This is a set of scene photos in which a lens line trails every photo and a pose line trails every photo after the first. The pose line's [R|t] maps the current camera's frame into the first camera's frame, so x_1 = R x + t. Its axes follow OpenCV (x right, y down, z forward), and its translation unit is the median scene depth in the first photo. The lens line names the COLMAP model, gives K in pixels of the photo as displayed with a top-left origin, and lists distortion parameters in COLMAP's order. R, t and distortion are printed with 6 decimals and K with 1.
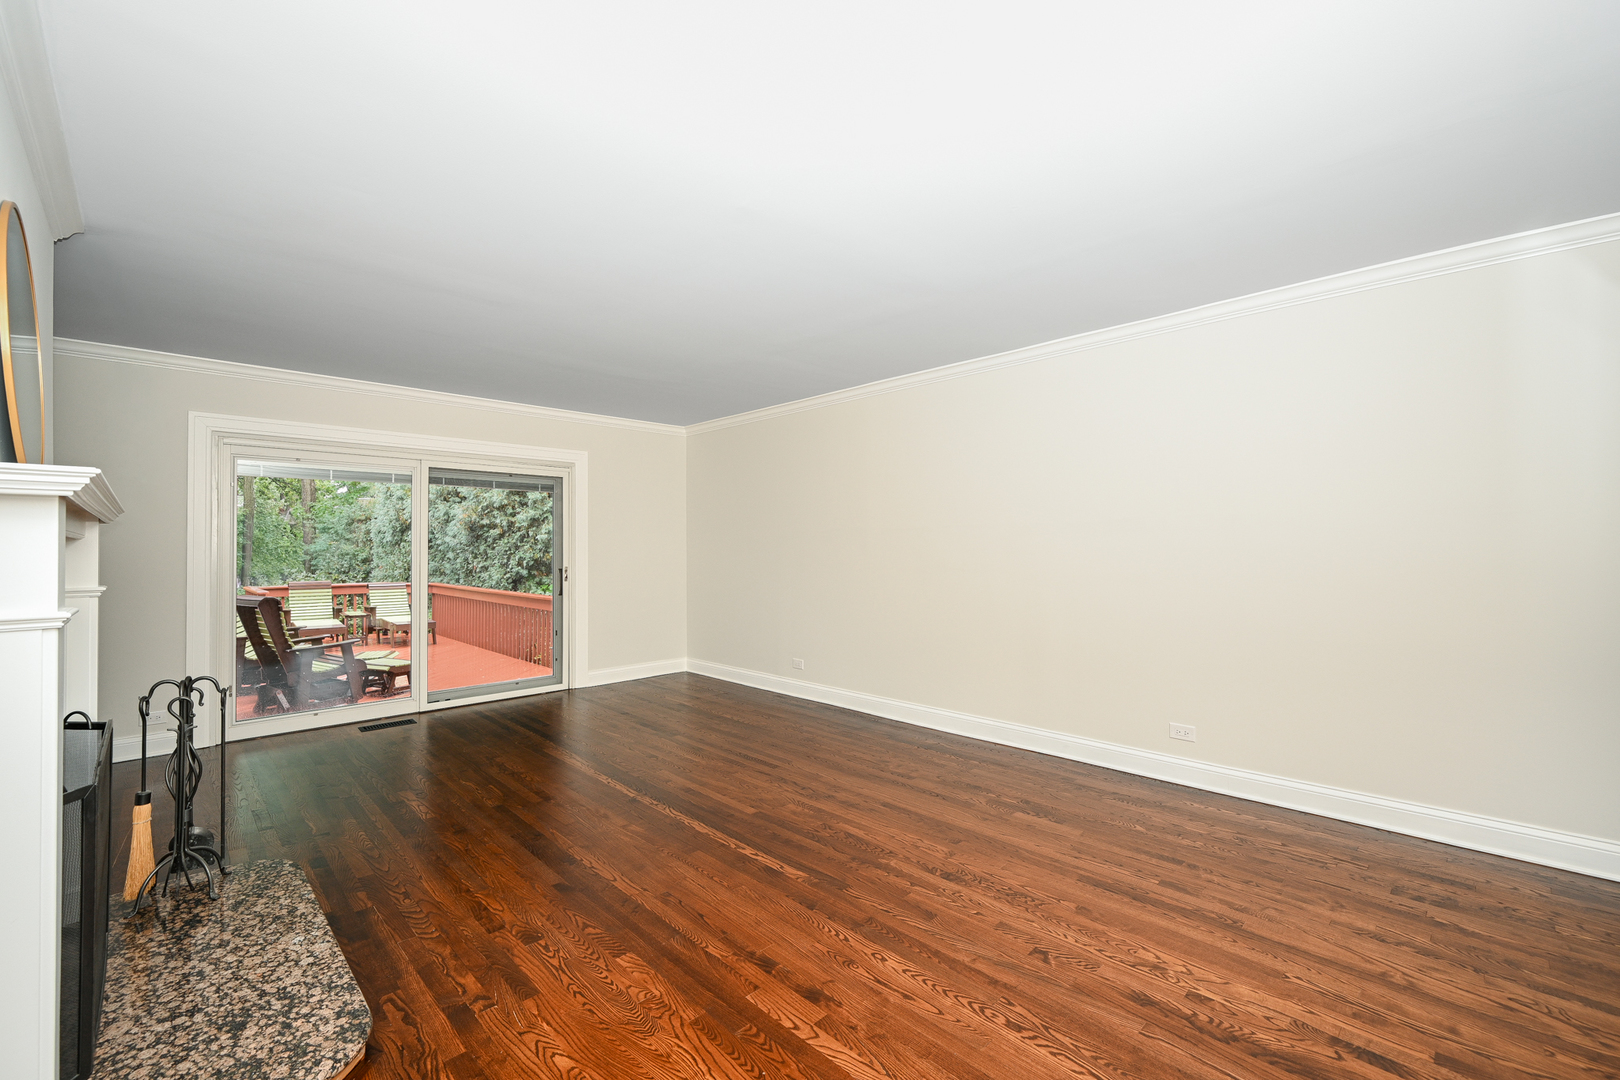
lens RADIAL K [[673.1, 0, 806.7], [0, 673.1, 541.2], [0, 0, 1]] dist [-0.000353, 0.000302]
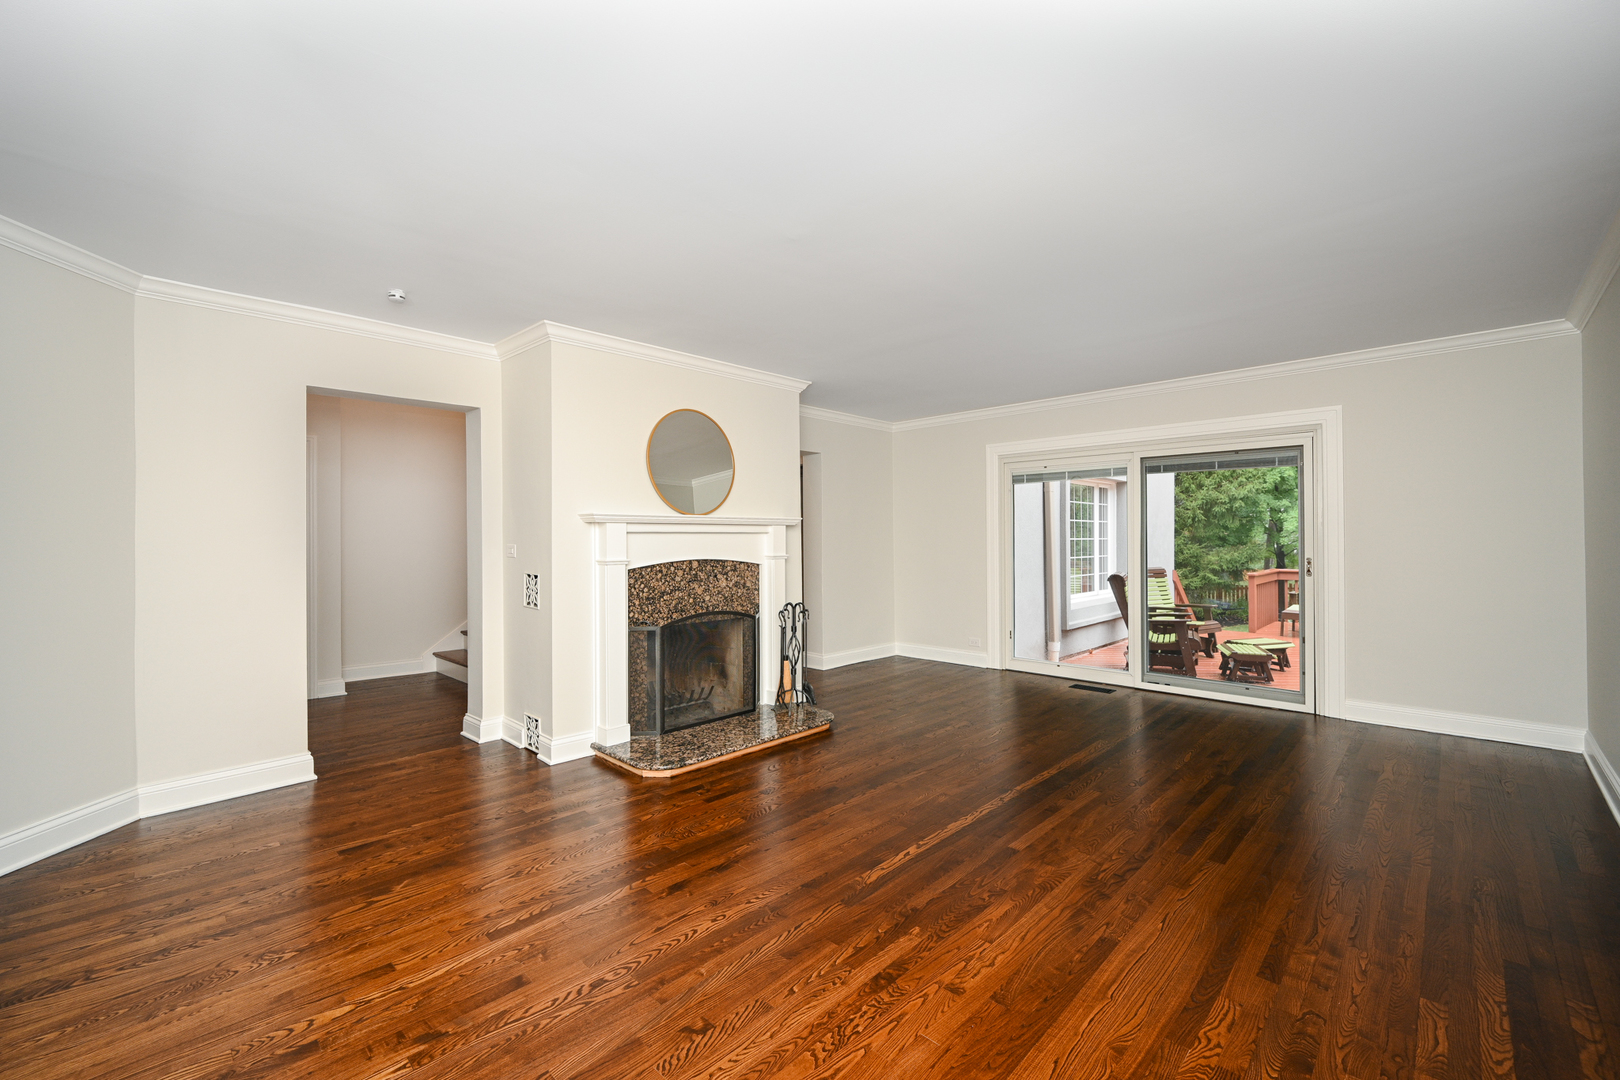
lens RADIAL K [[673.1, 0, 806.1], [0, 673.1, 537.3], [0, 0, 1]] dist [-0.000353, 0.000302]
pose [[0.020105, 0.004222, -0.999789, 0.879928], [0.015293, 0.999873, 0.004530, 0.003169], [0.999681, -0.015381, 0.020038, 0.836275]]
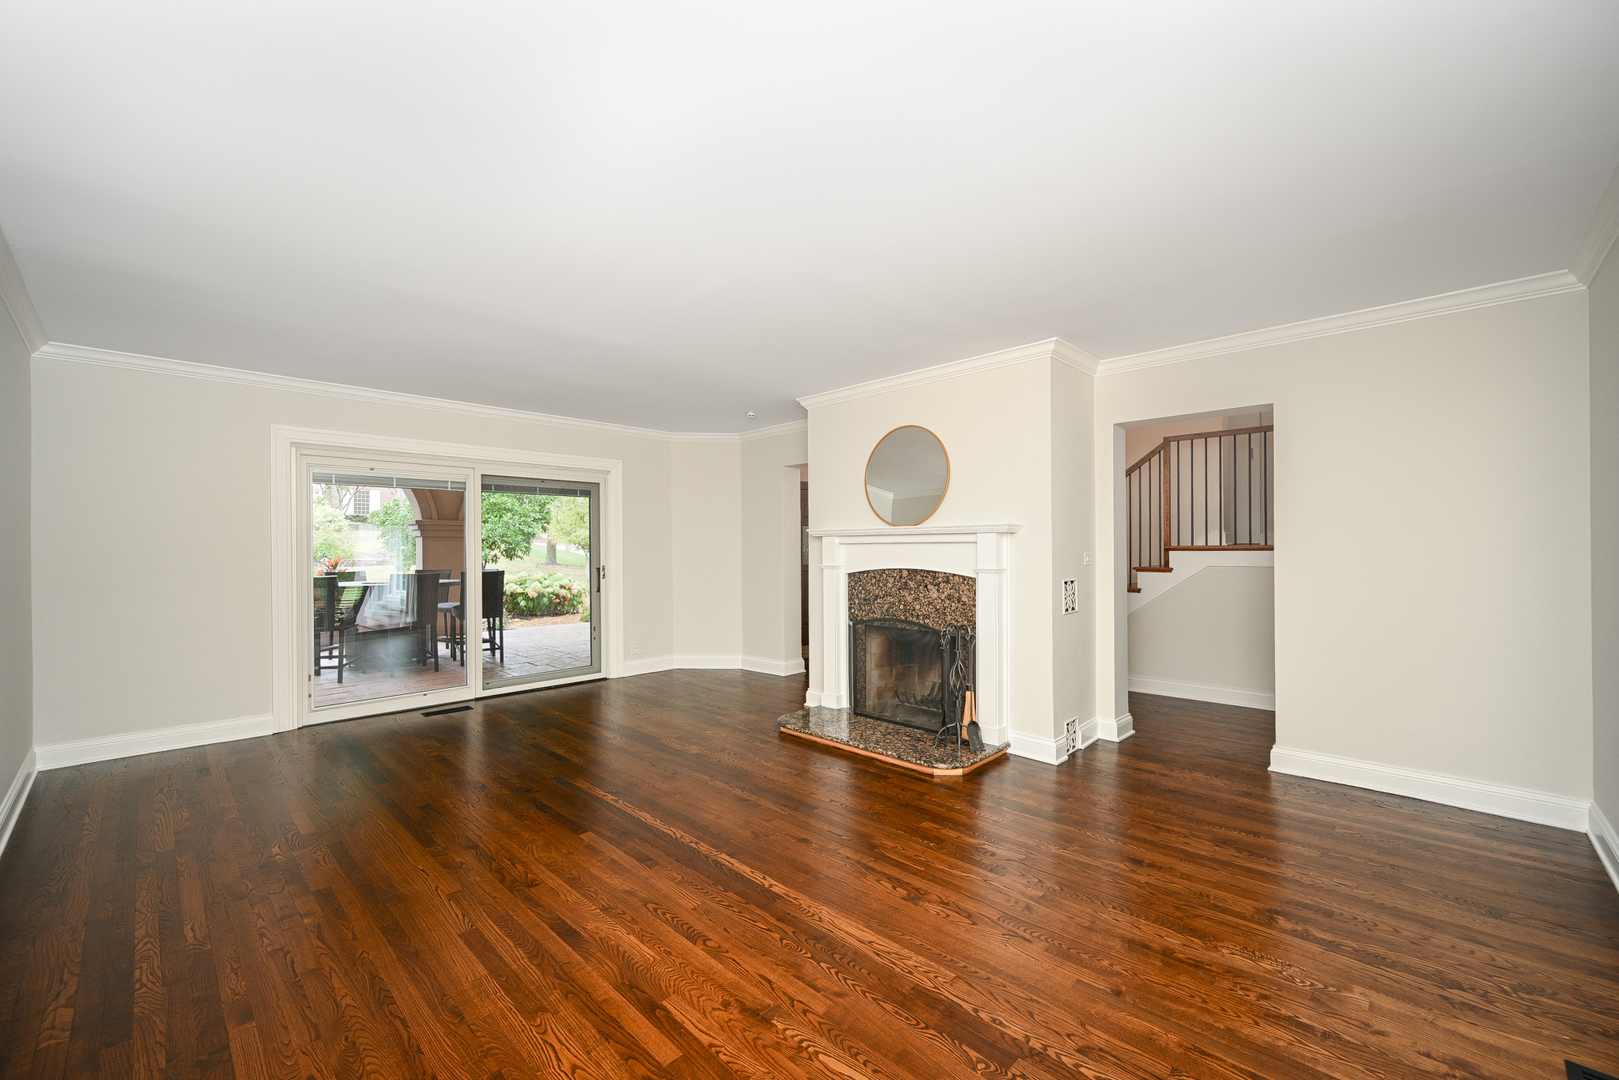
lens RADIAL K [[645.4, 0, 810.3], [0, 645.4, 546.7], [0, 0, 1]] dist [0.002860, 0.000192]
pose [[-0.999643, 0.010276, -0.024654, -0.429172], [0.010543, 0.999887, -0.010739, 0.019156], [0.024541, -0.010995, -0.999638, 2.197894]]
